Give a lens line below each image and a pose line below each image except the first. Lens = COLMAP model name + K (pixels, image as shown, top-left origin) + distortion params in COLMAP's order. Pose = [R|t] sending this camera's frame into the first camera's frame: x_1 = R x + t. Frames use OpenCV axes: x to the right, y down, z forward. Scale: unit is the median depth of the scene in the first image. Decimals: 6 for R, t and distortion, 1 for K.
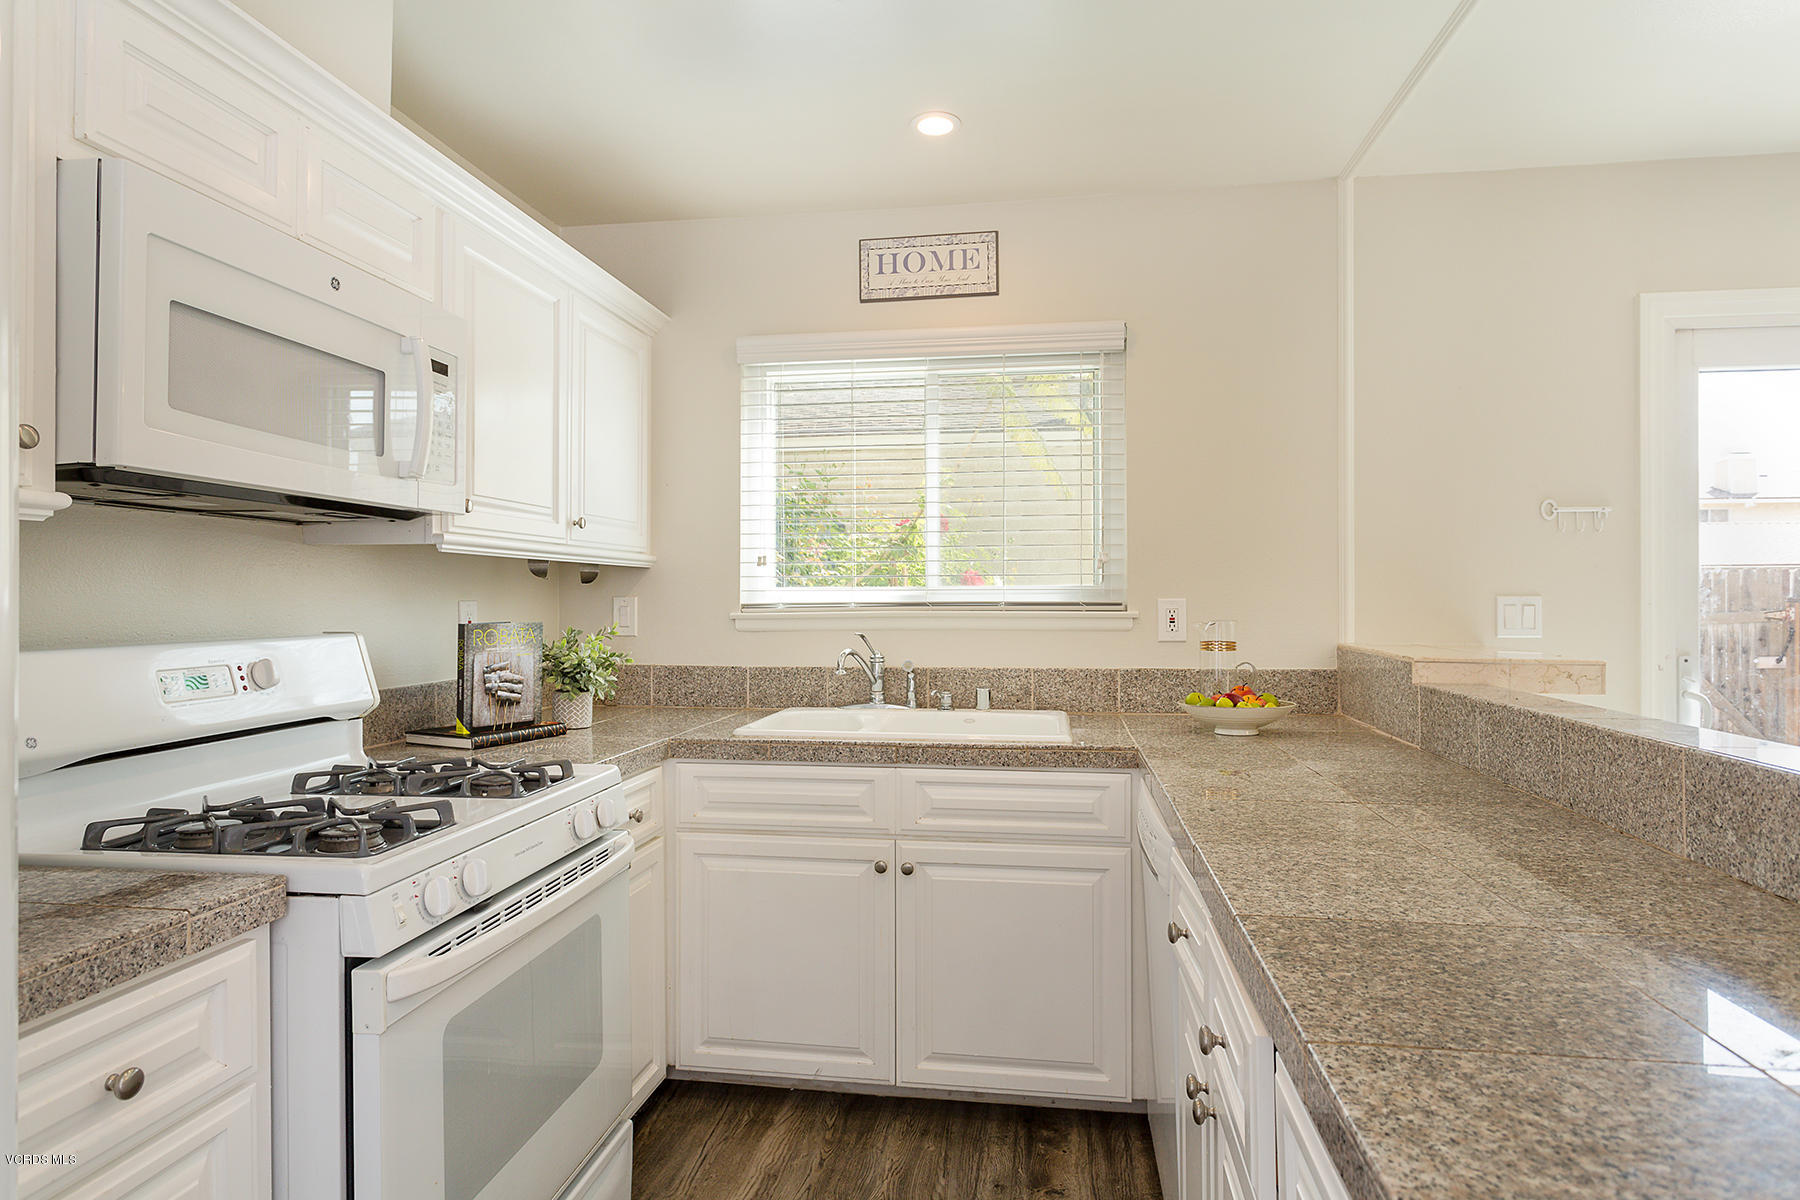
lens RADIAL K [[1018.8, 0, 926.6], [0, 1018.8, 610.3], [0, 0, 1]] dist [-0.003588, 0.005508]
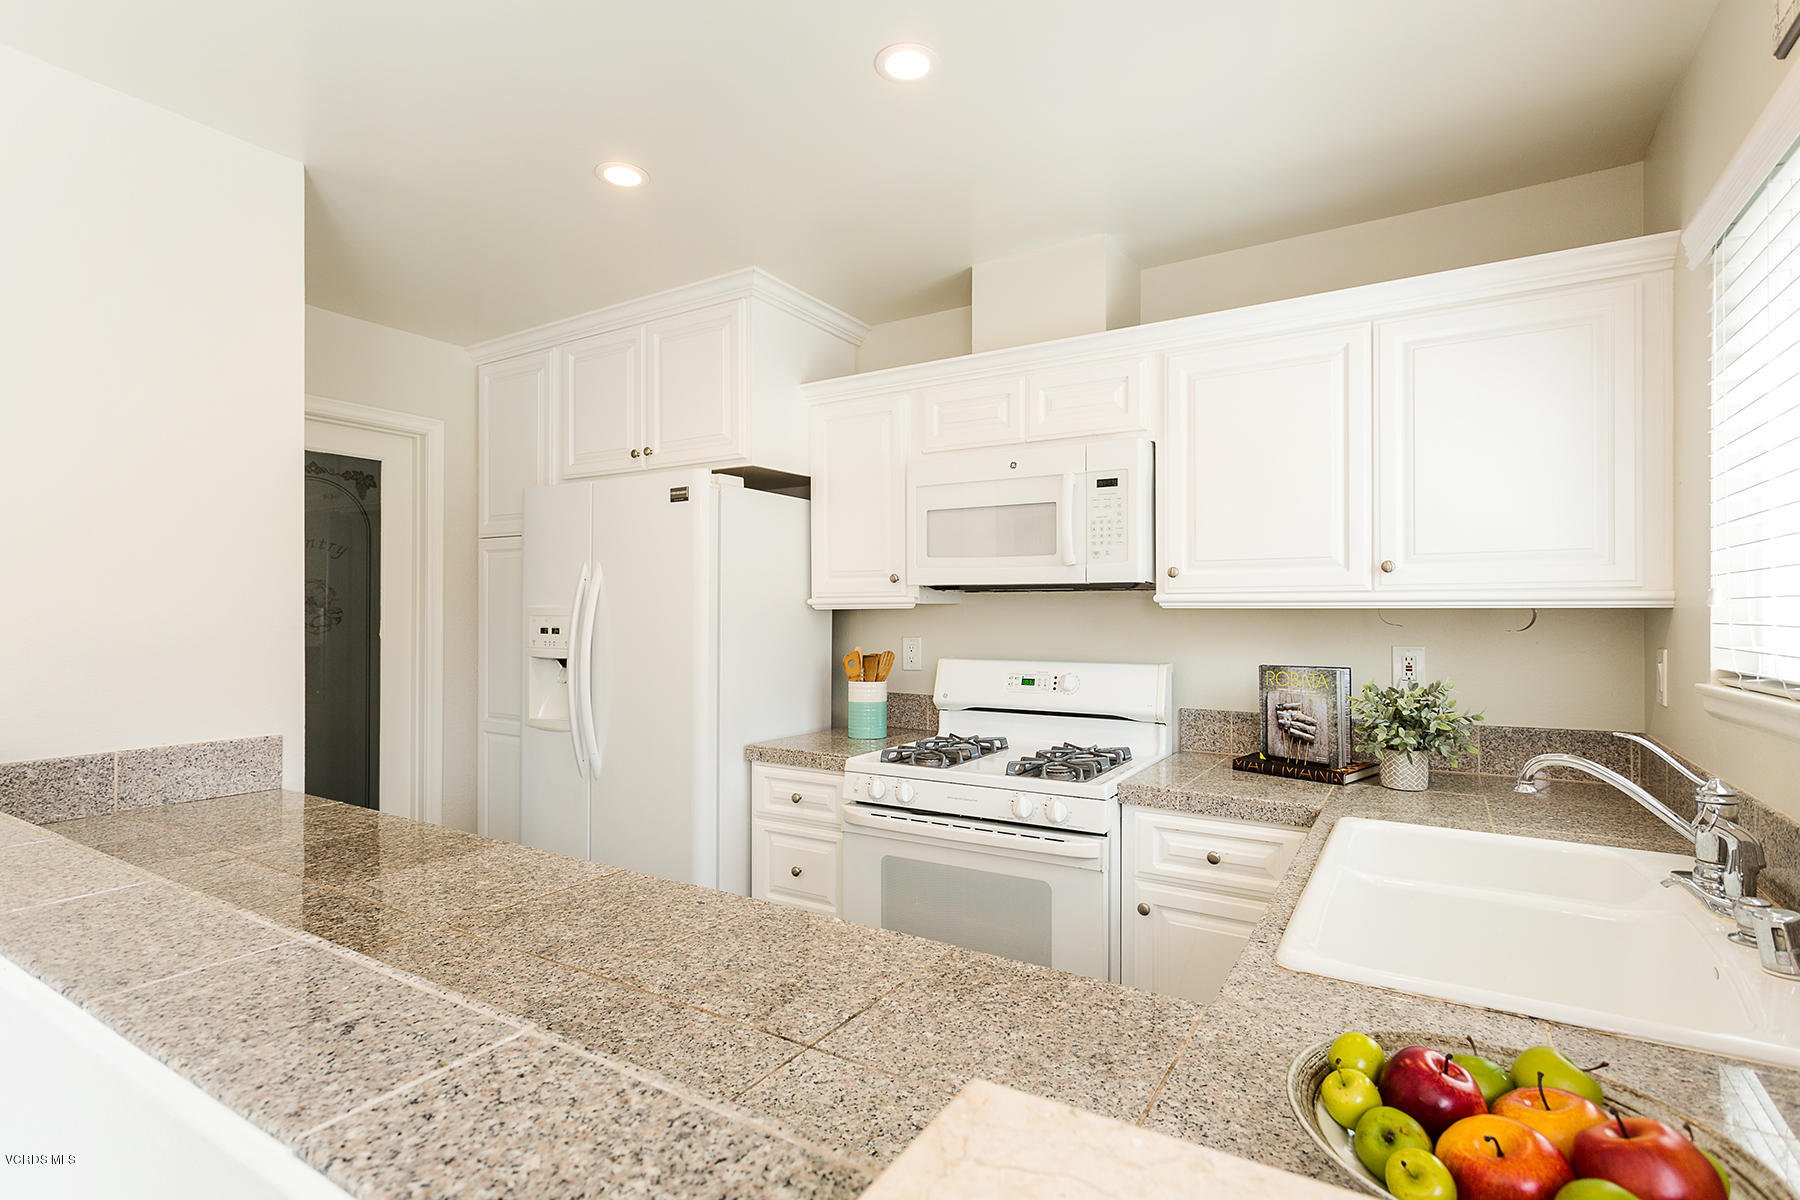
lens RADIAL K [[893.2, 0, 895.8], [0, 893.2, 614.8], [0, 0, 1]] dist [0.000317, 0.000671]
pose [[-0.435045, 0.007703, -0.900376, 0.628282], [-0.007673, 0.999895, 0.012262, -0.051719], [0.900376, 0.012243, -0.434940, 1.017149]]
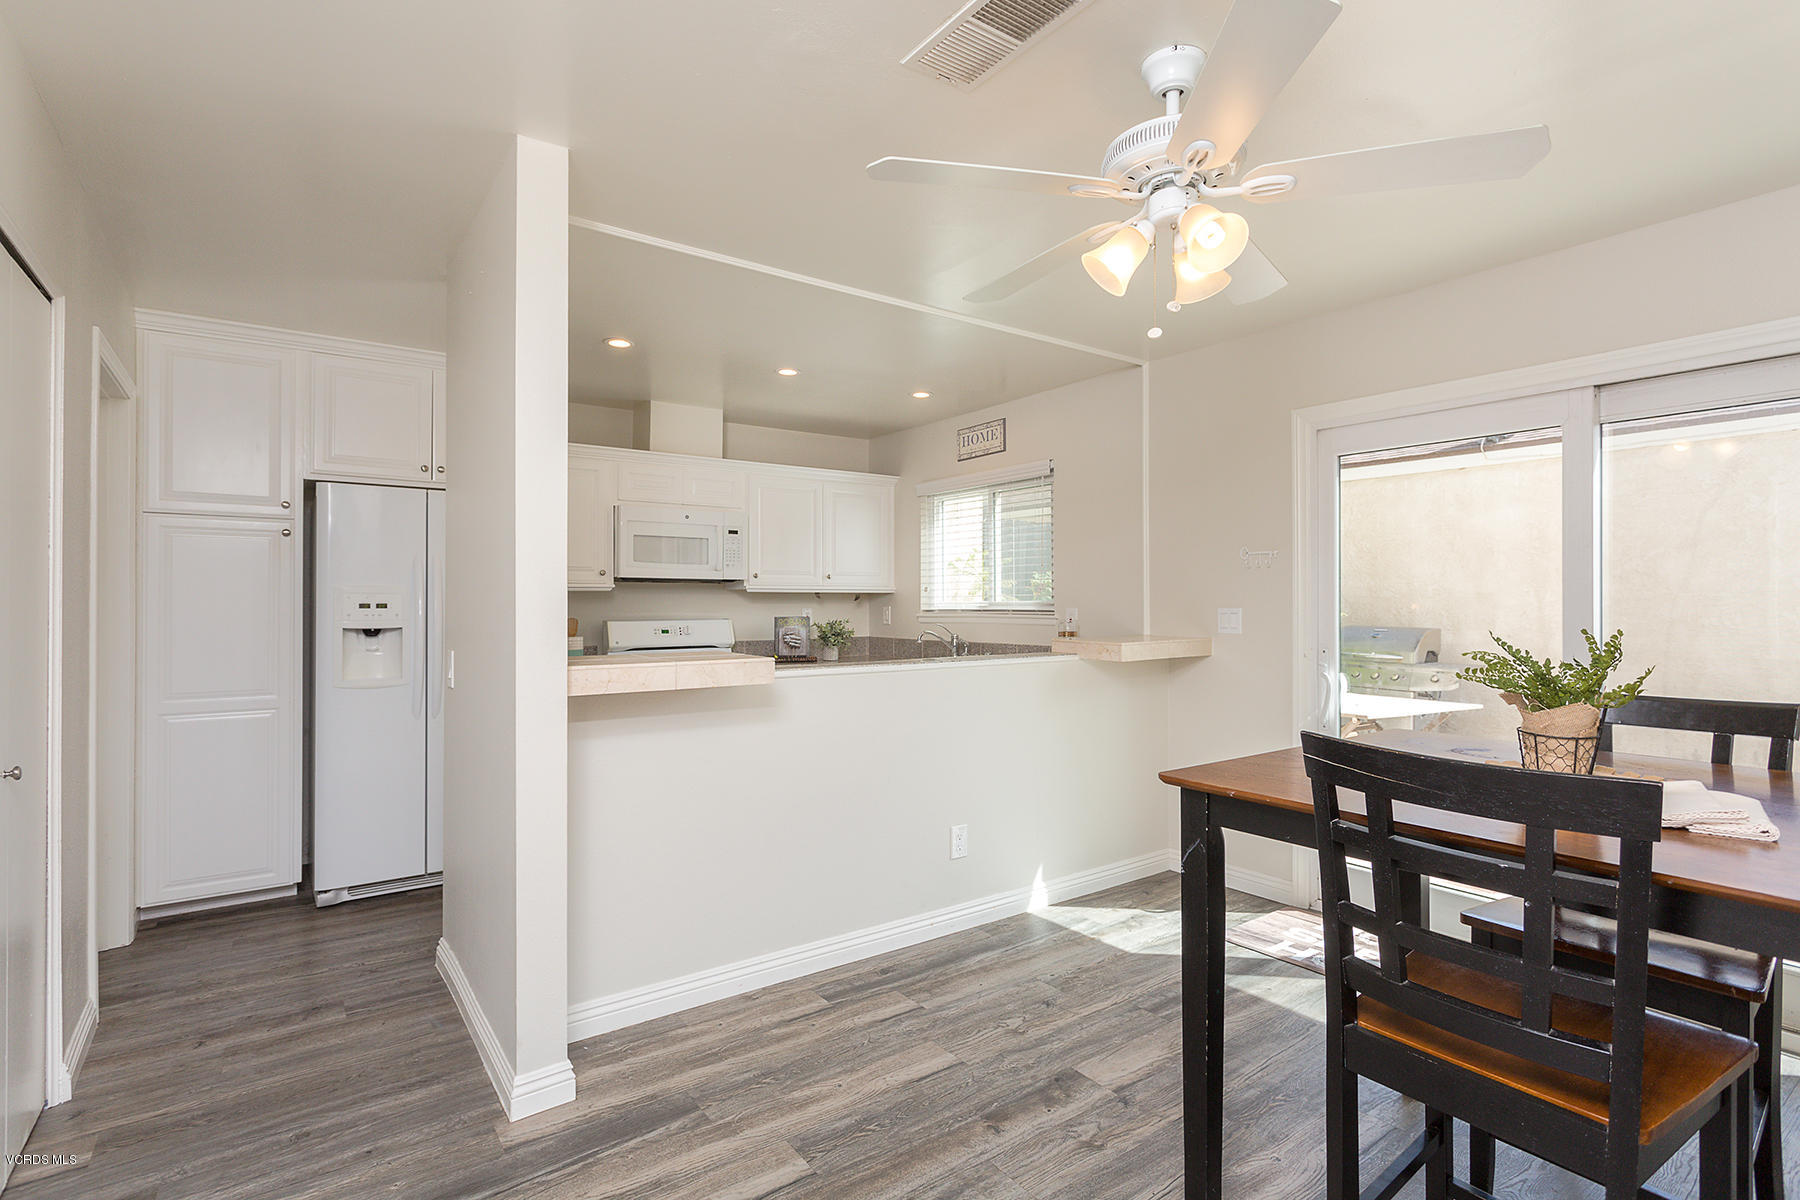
lens RADIAL K [[893.2, 0, 902.1], [0, 893.2, 593.3], [0, 0, 1]] dist [0.000317, 0.000671]
pose [[0.676579, -0.008006, -0.736327, 1.464628], [-0.007448, 0.999815, -0.017715, -0.010013], [0.736333, 0.017470, 0.676394, -0.353780]]
